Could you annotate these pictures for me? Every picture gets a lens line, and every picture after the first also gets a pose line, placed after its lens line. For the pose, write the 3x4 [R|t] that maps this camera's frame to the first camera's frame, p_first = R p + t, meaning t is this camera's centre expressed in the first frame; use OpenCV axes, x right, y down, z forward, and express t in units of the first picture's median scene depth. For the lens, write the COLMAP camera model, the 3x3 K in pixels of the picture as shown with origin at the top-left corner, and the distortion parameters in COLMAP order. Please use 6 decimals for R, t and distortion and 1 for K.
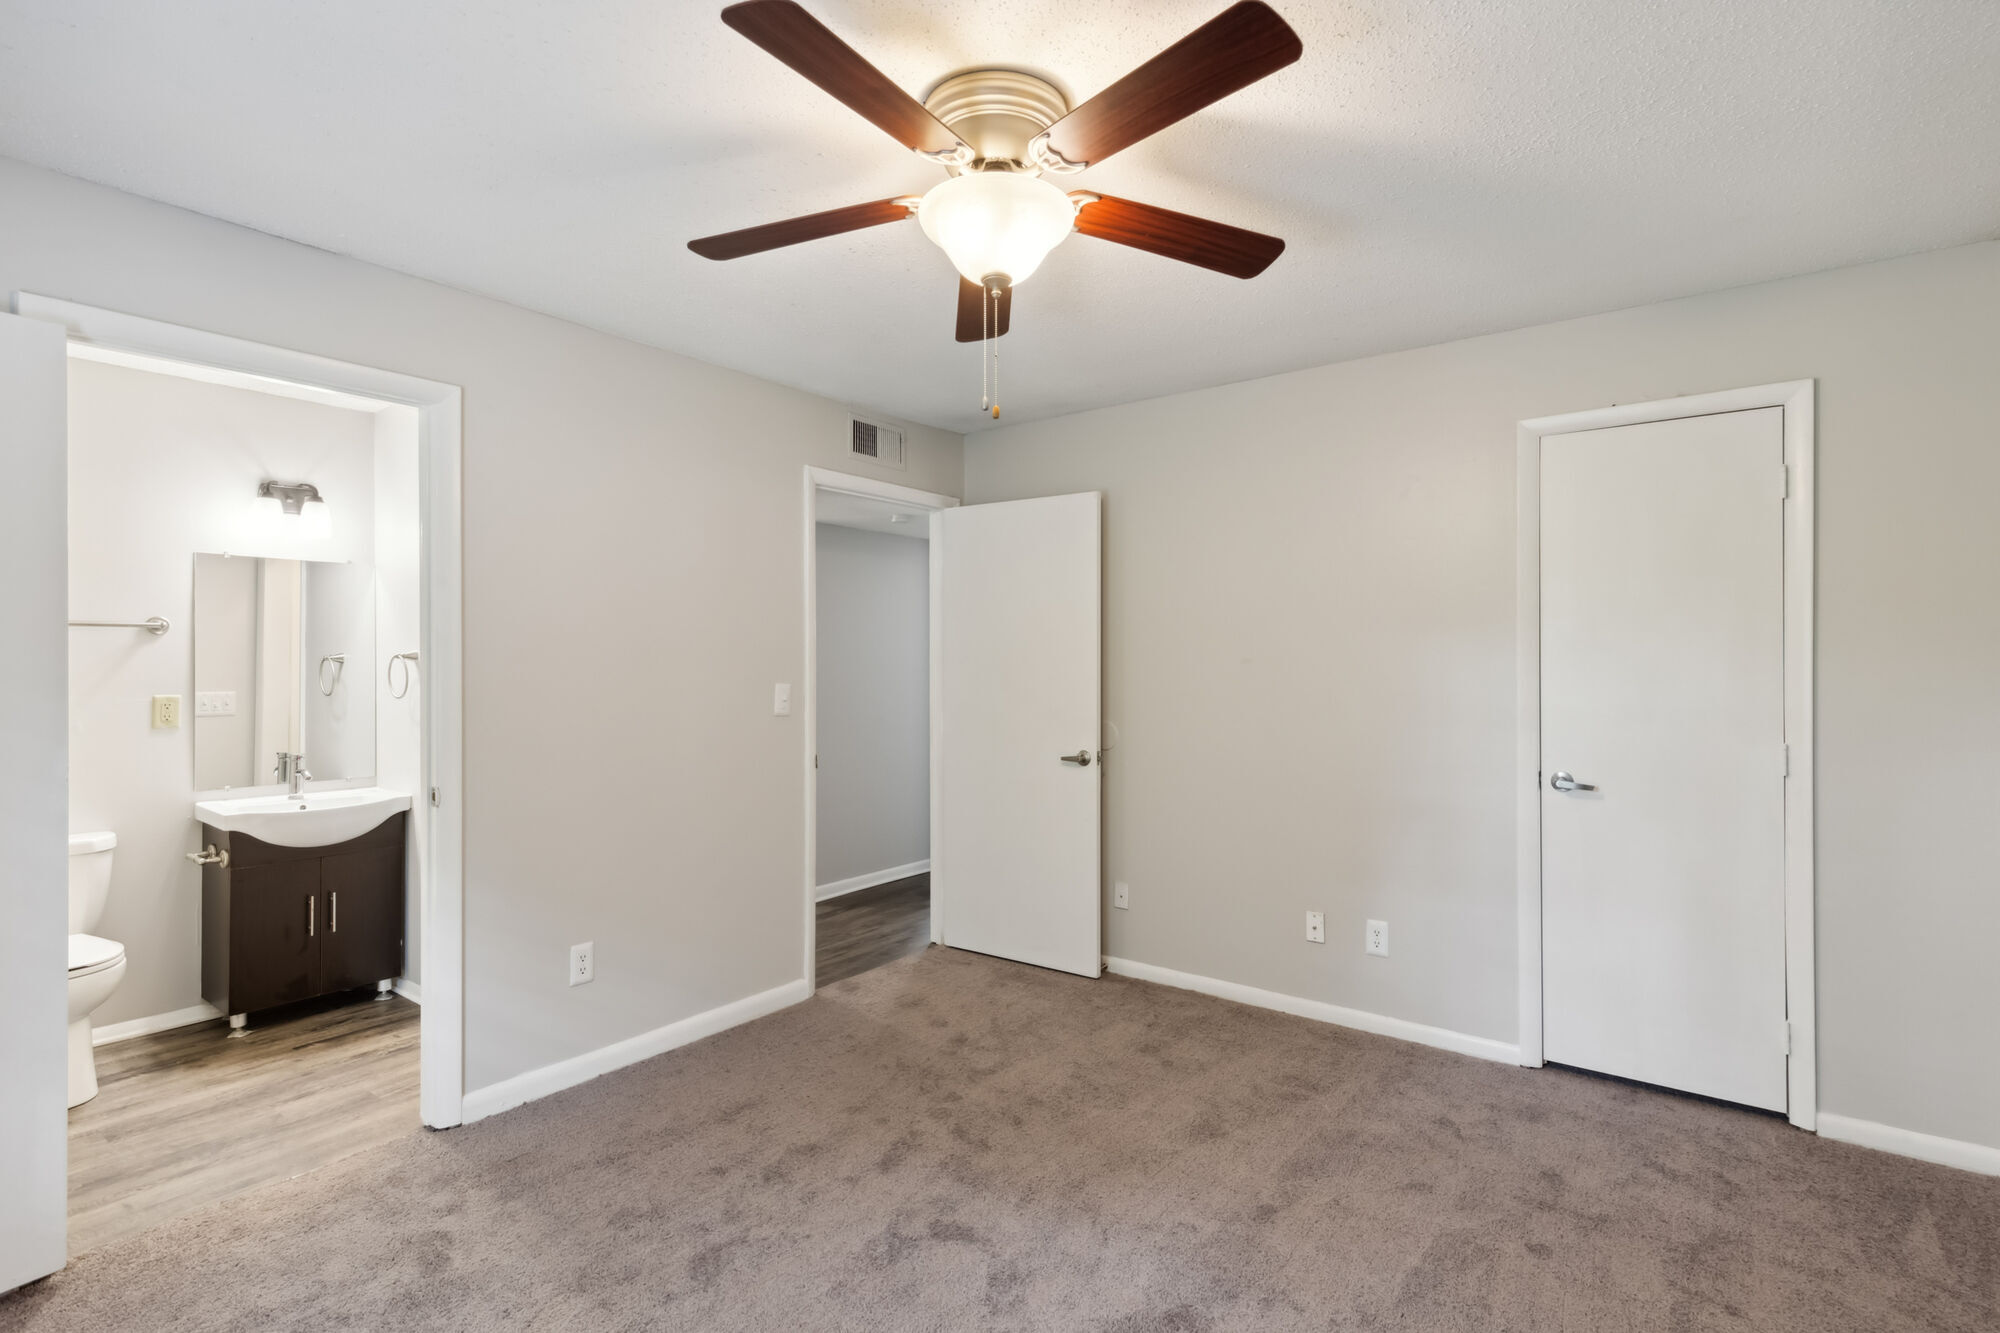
lens RADIAL K [[955.1, 0, 996.8], [0, 955.1, 655.2], [0, 0, 1]] dist [0.000407, -0.001020]
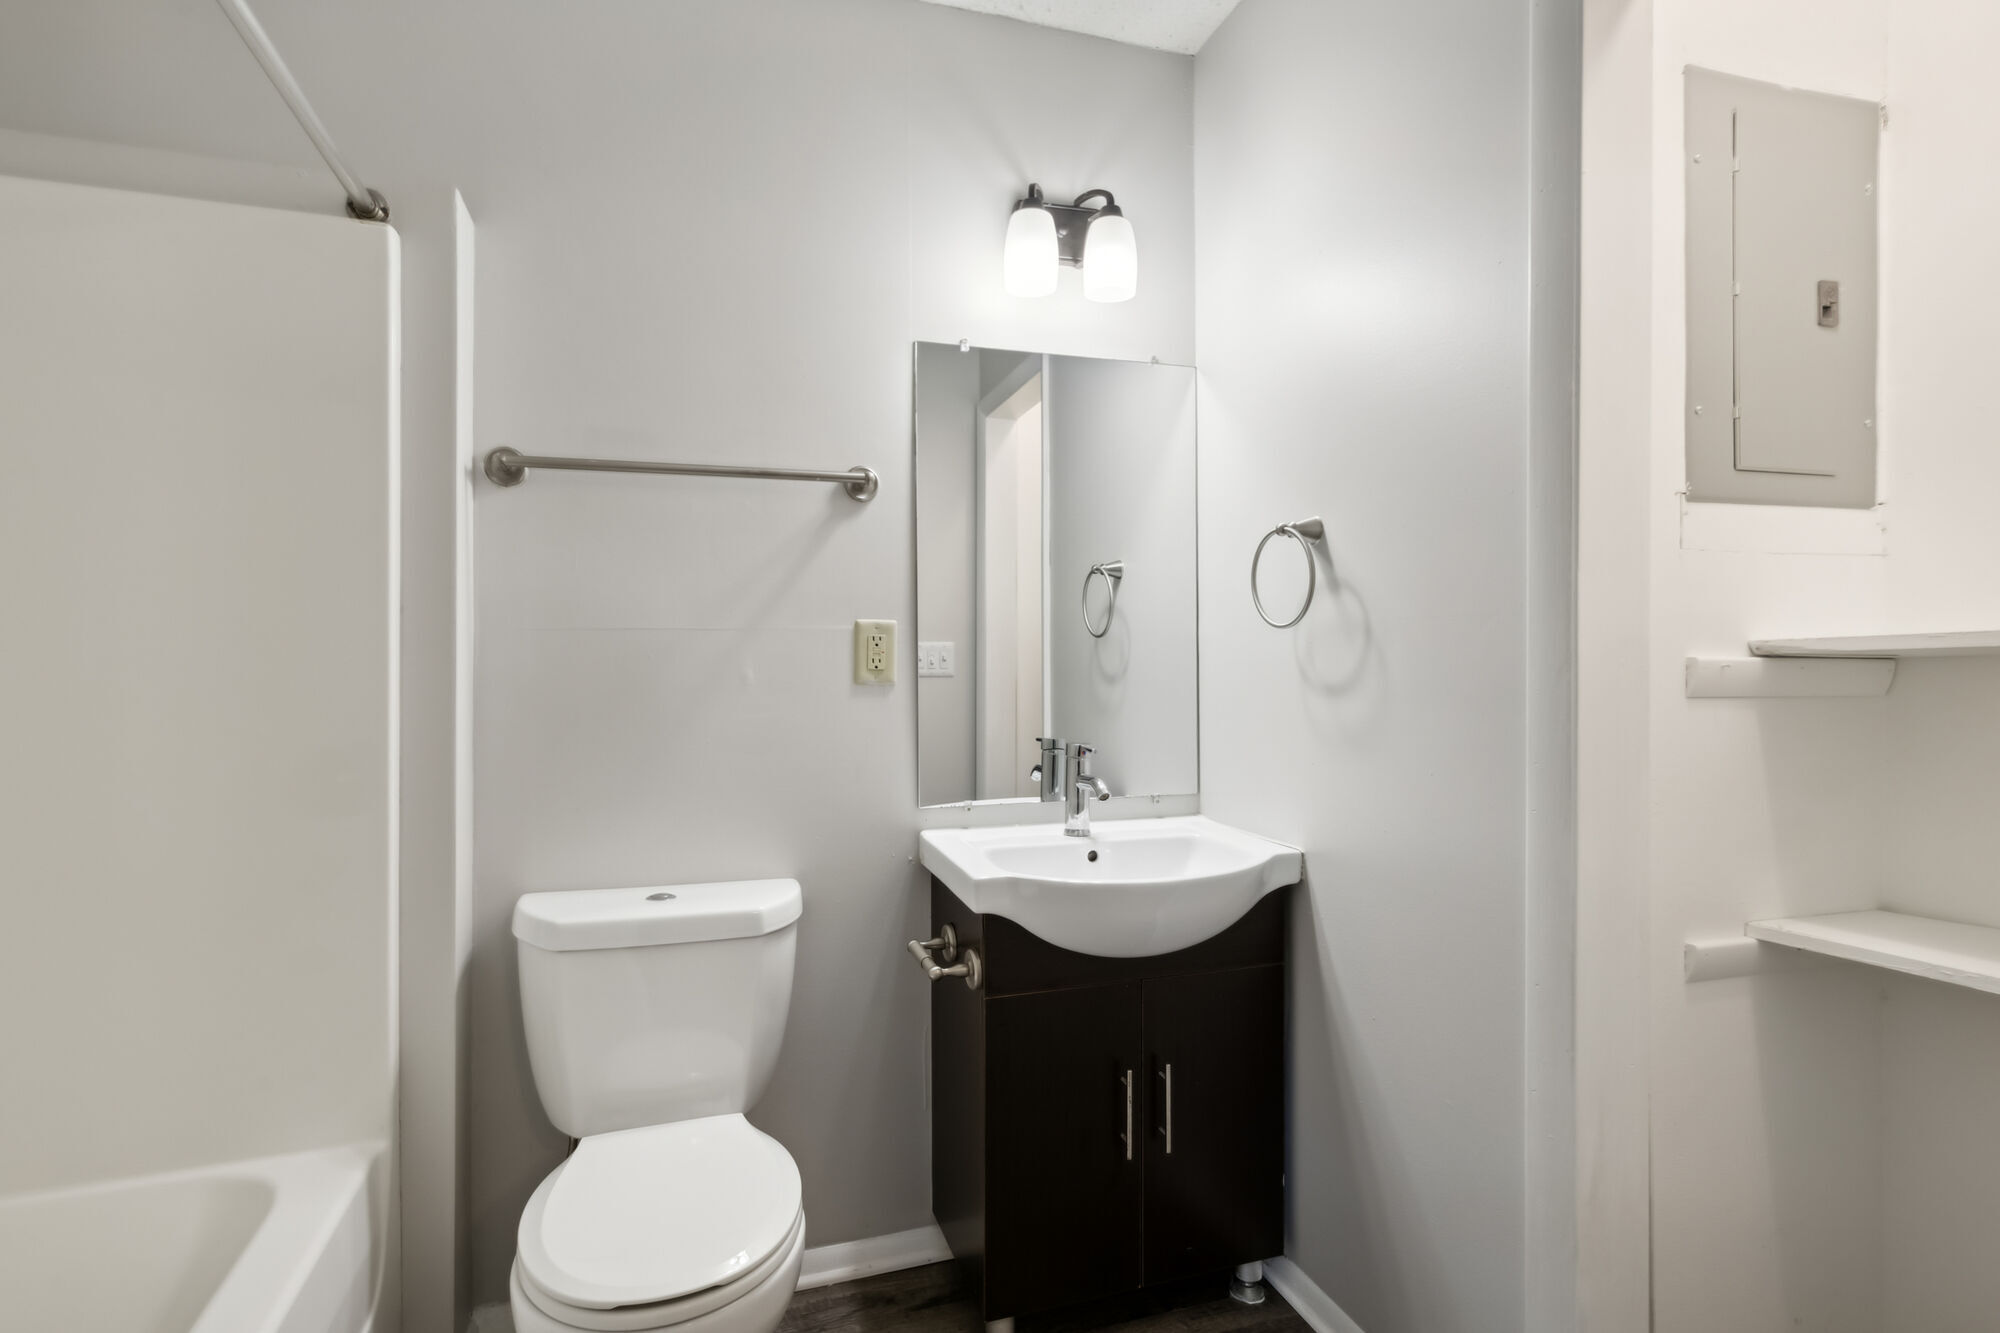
lens RADIAL K [[955.1, 0, 996.8], [0, 955.1, 655.2], [0, 0, 1]] dist [0.000407, -0.001020]
pose [[0.828580, -0.000318, -0.559871, -0.511793], [0.006163, 0.999944, 0.008553, 0.055607], [0.559837, -0.010537, 0.828536, 0.591809]]
